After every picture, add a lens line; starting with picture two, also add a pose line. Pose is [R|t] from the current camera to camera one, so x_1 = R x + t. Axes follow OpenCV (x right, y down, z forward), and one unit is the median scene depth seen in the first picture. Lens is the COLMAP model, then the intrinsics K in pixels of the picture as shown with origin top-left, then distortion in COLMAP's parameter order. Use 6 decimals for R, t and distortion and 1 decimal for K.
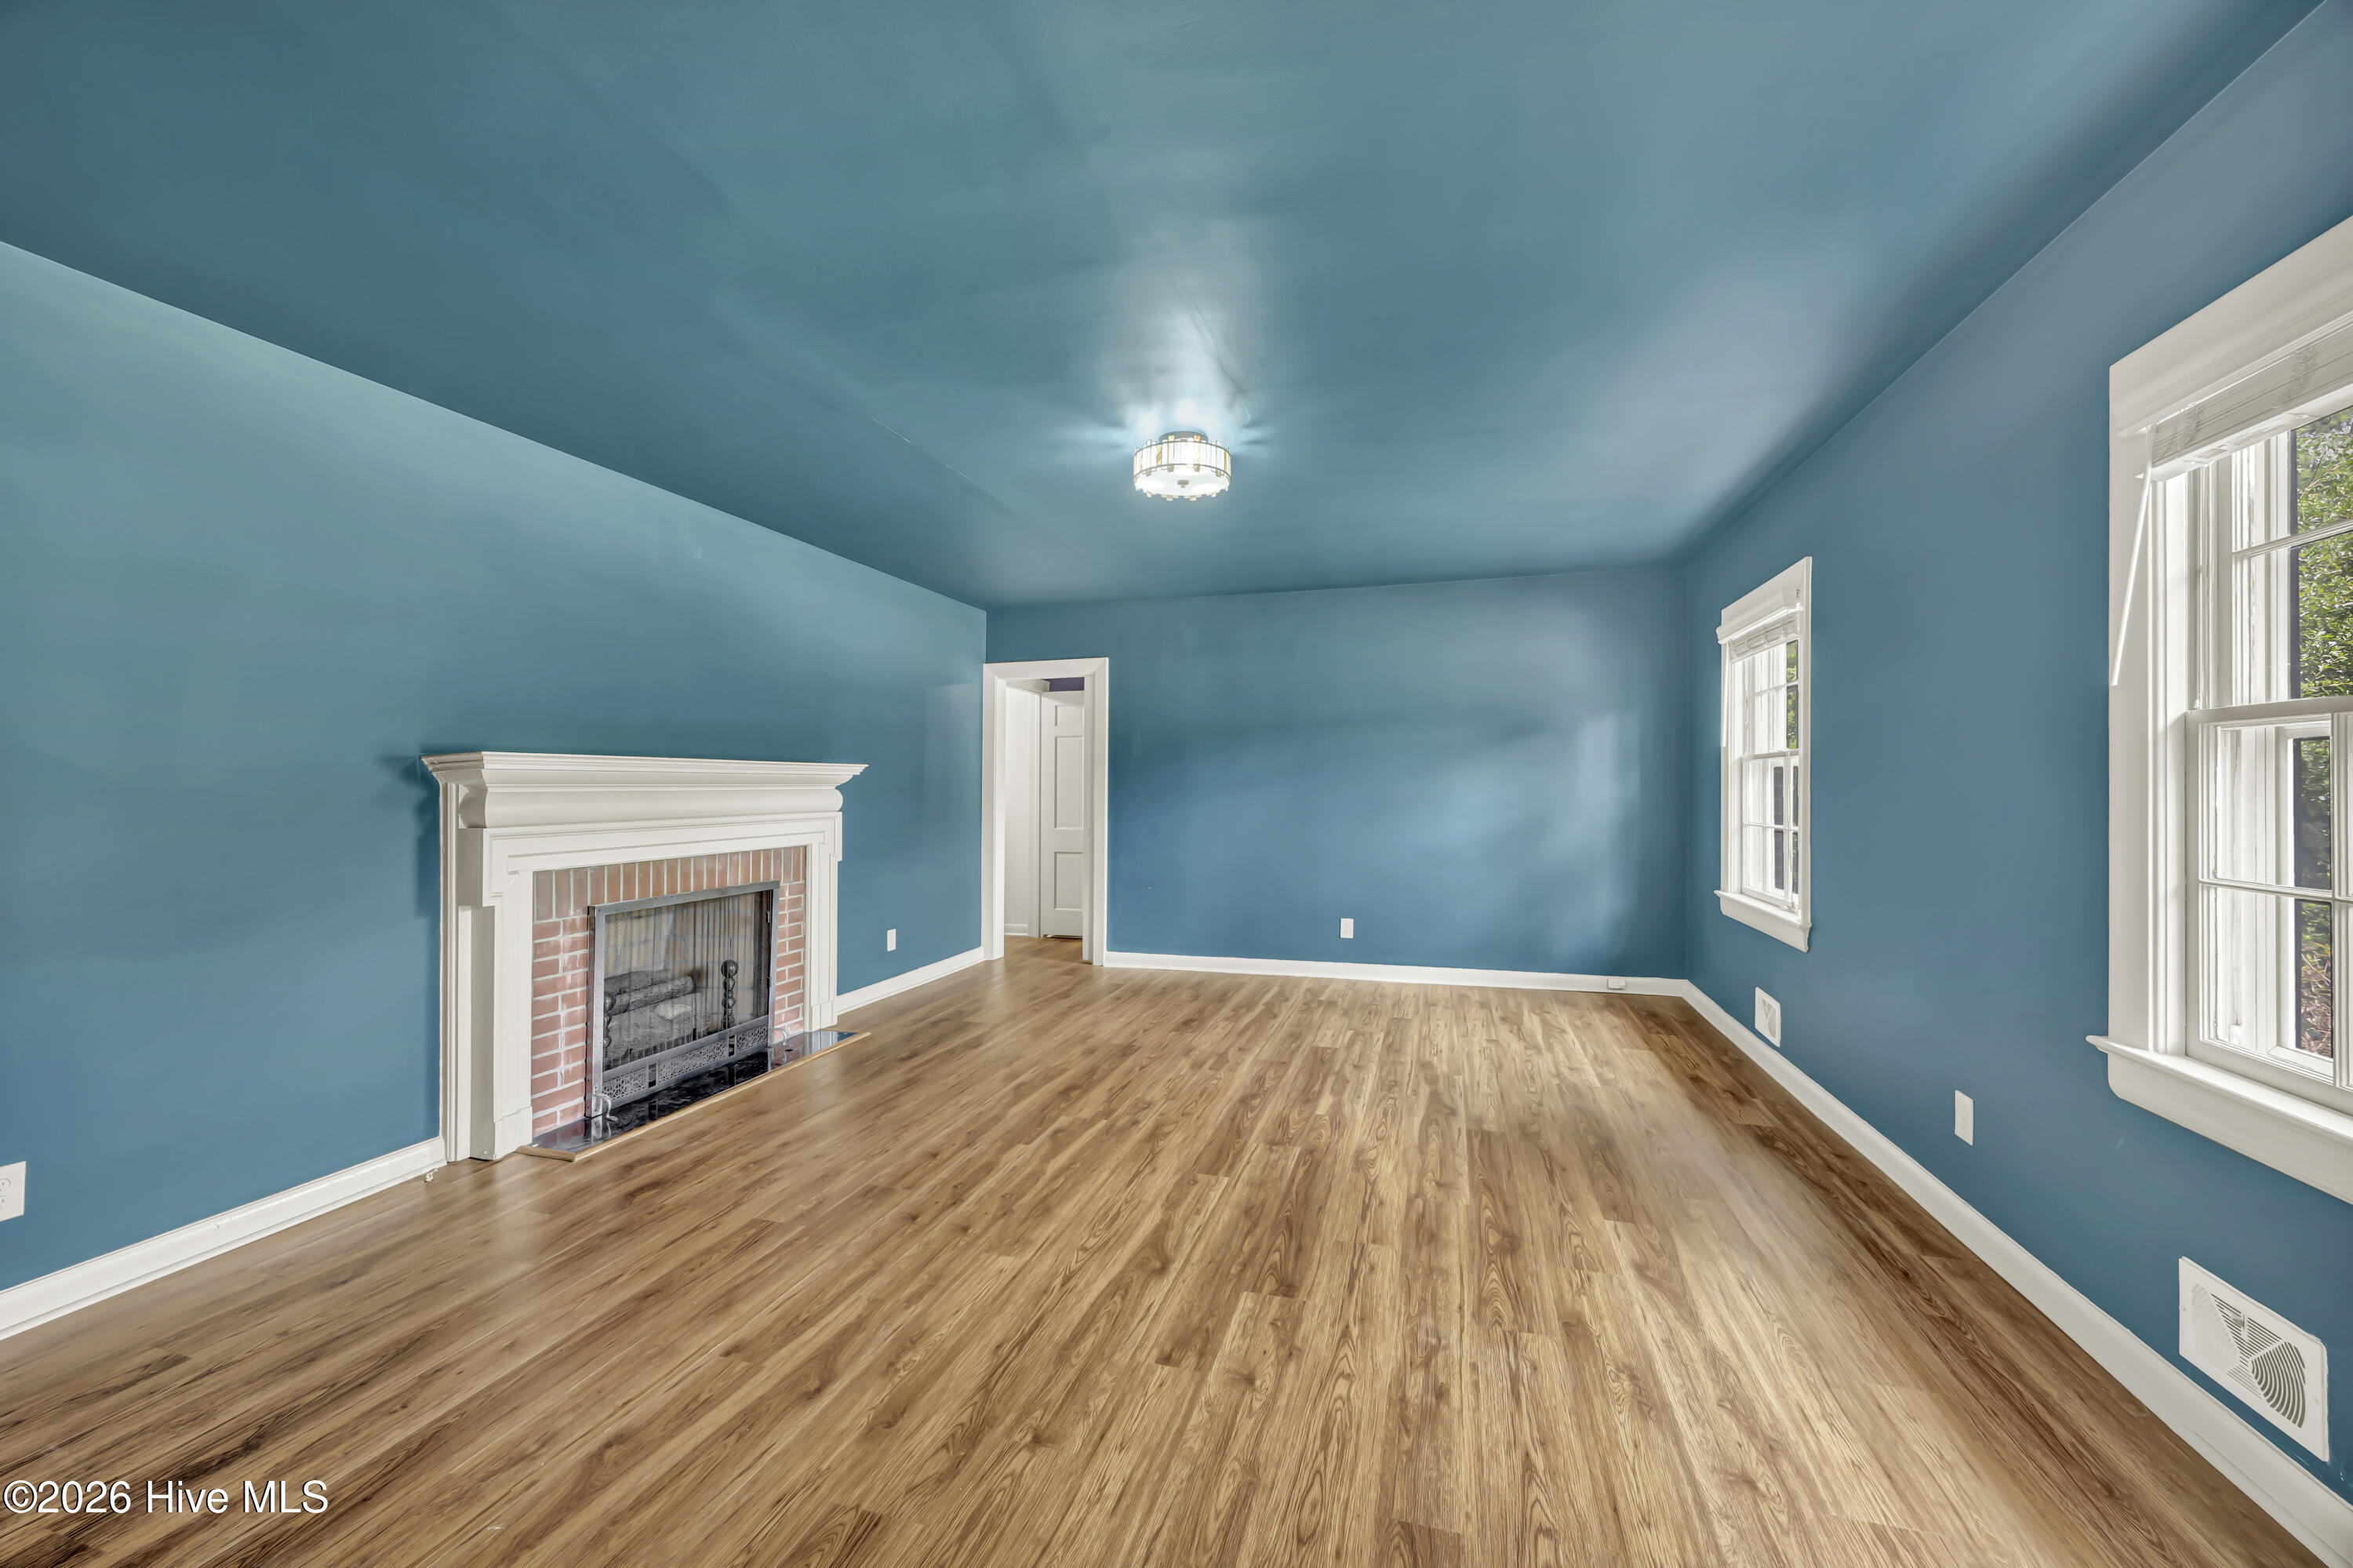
lens RADIAL K [[924.3, 0, 1176.7], [0, 924.3, 783.9], [0, 0, 1]] dist [-0.005645, 0.000547]
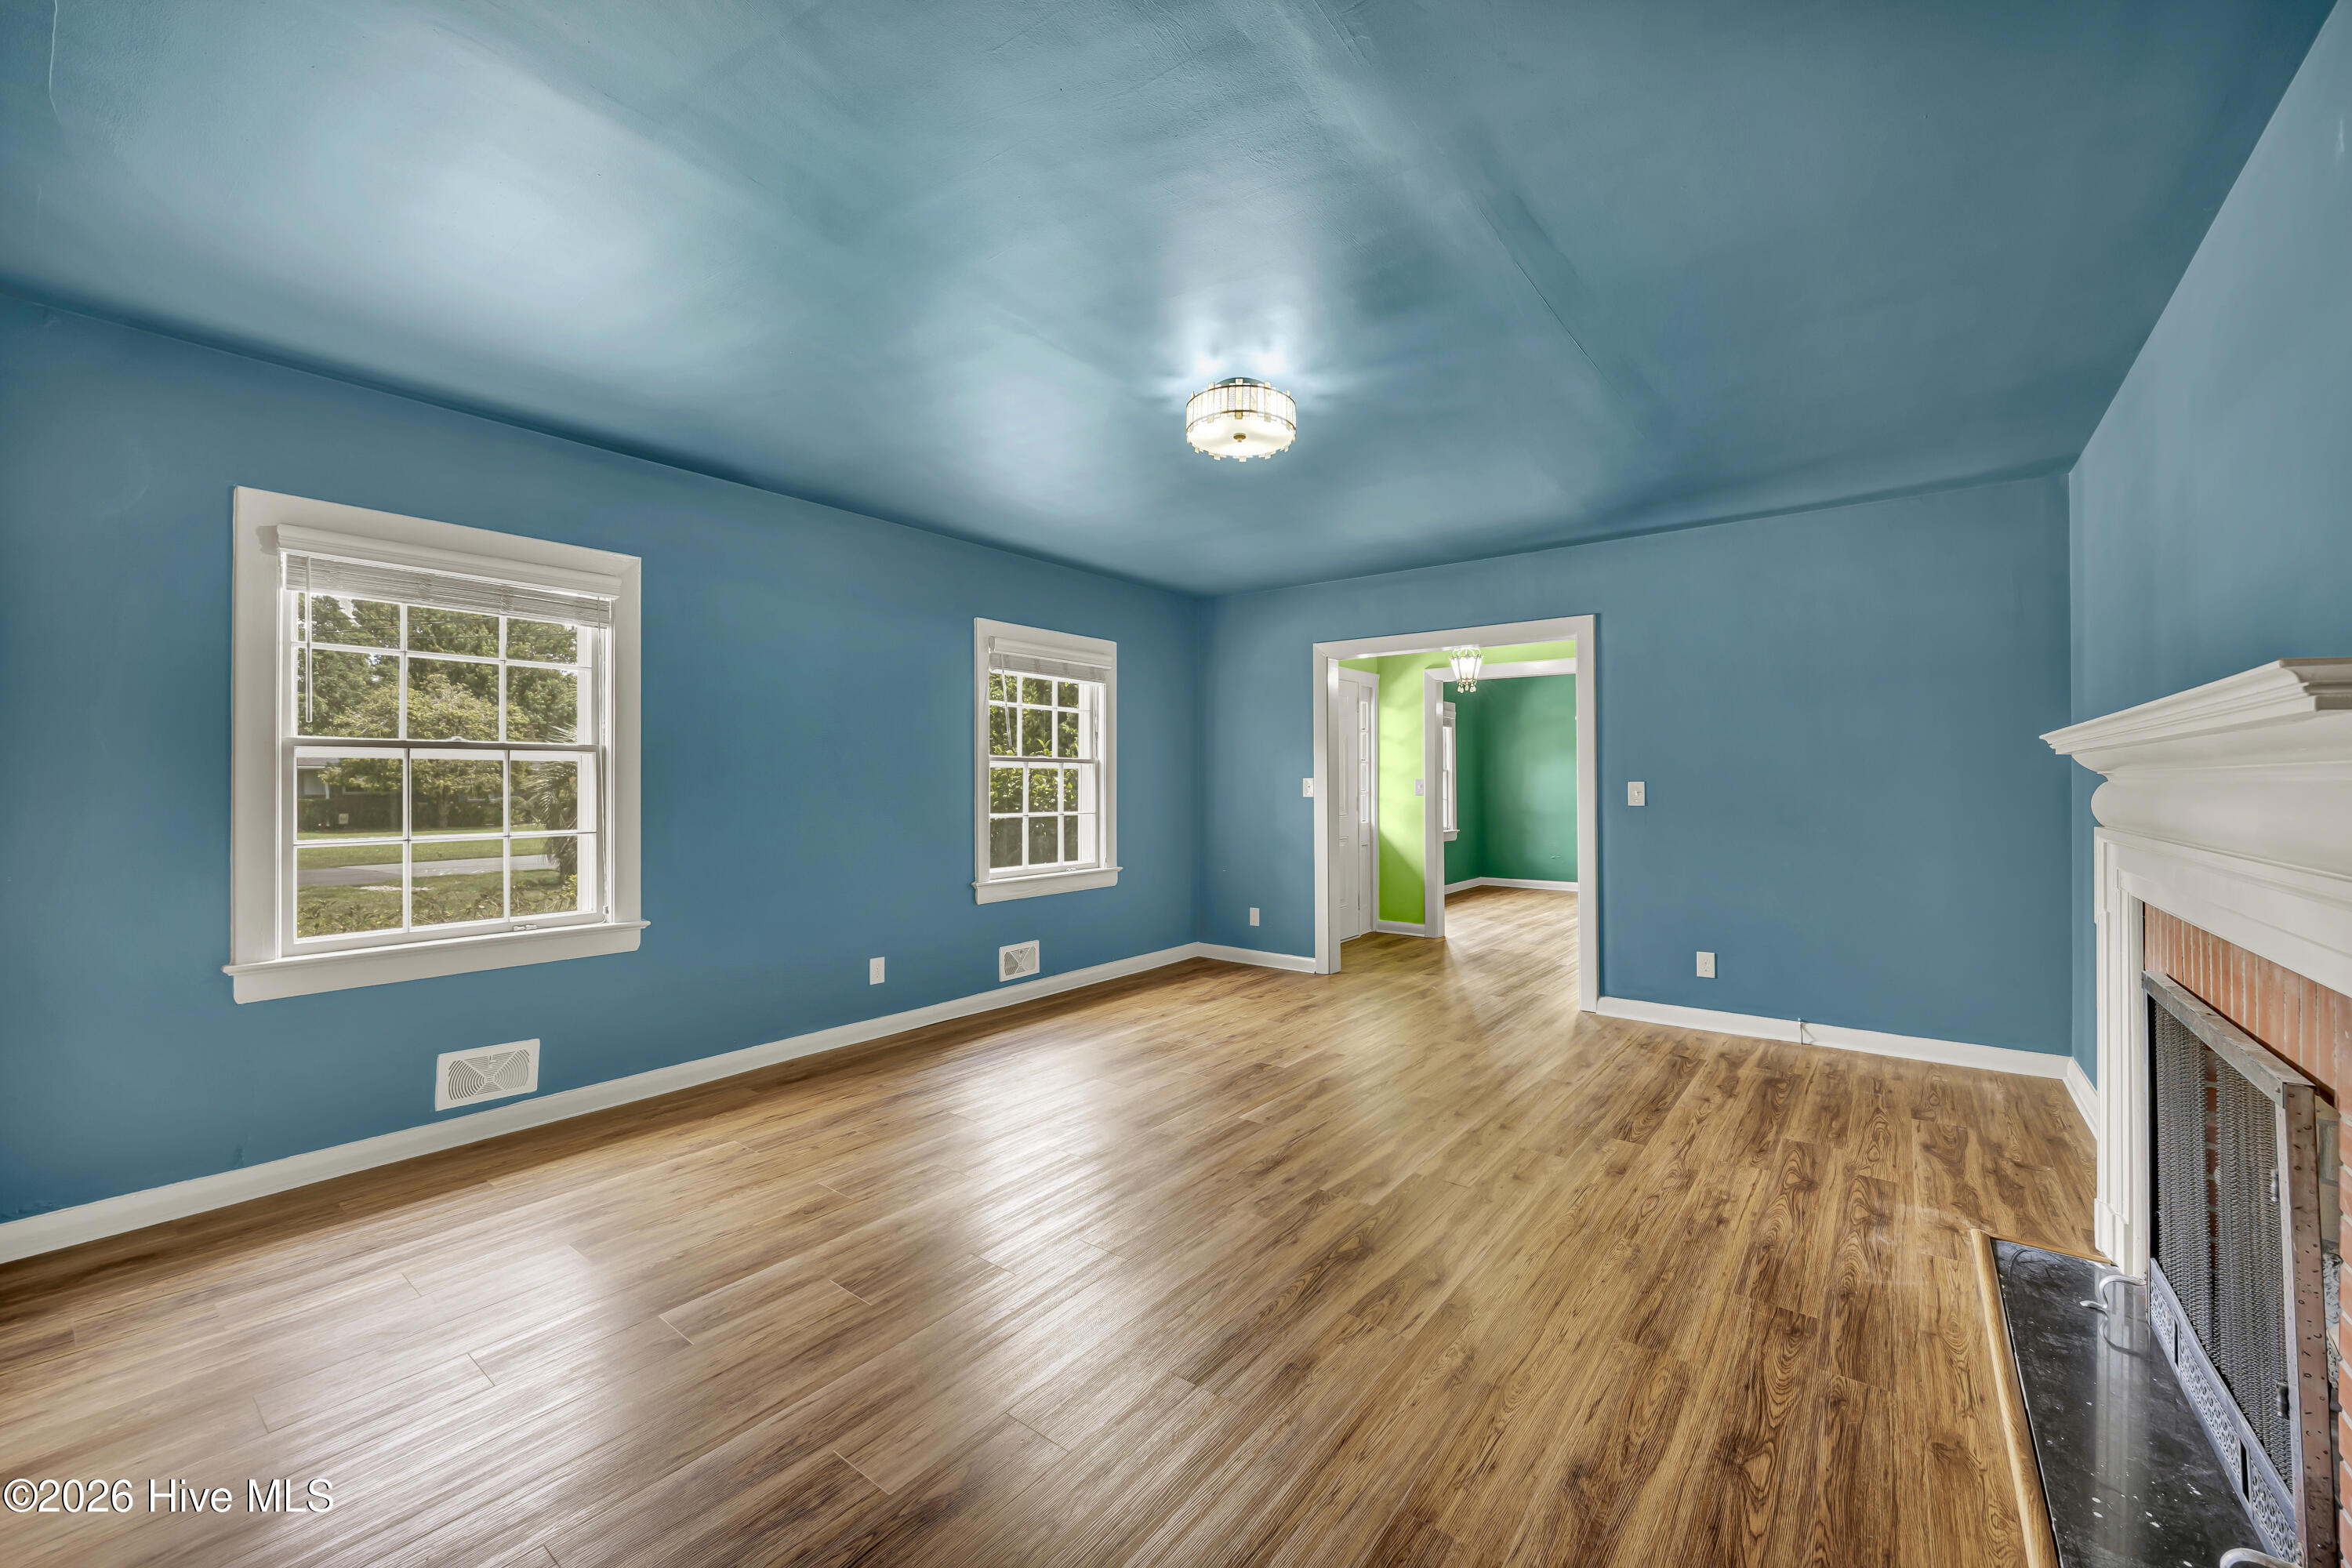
lens RADIAL K [[923.9, 0, 1179.9], [0, 923.9, 777.5], [0, 0, 1]] dist [-0.005645, 0.000547]
pose [[-0.929655, 0.010560, 0.368280, -0.308604], [0.006695, 0.999908, -0.011772, 0.006320], [-0.368370, -0.008478, -0.929640, 2.100730]]
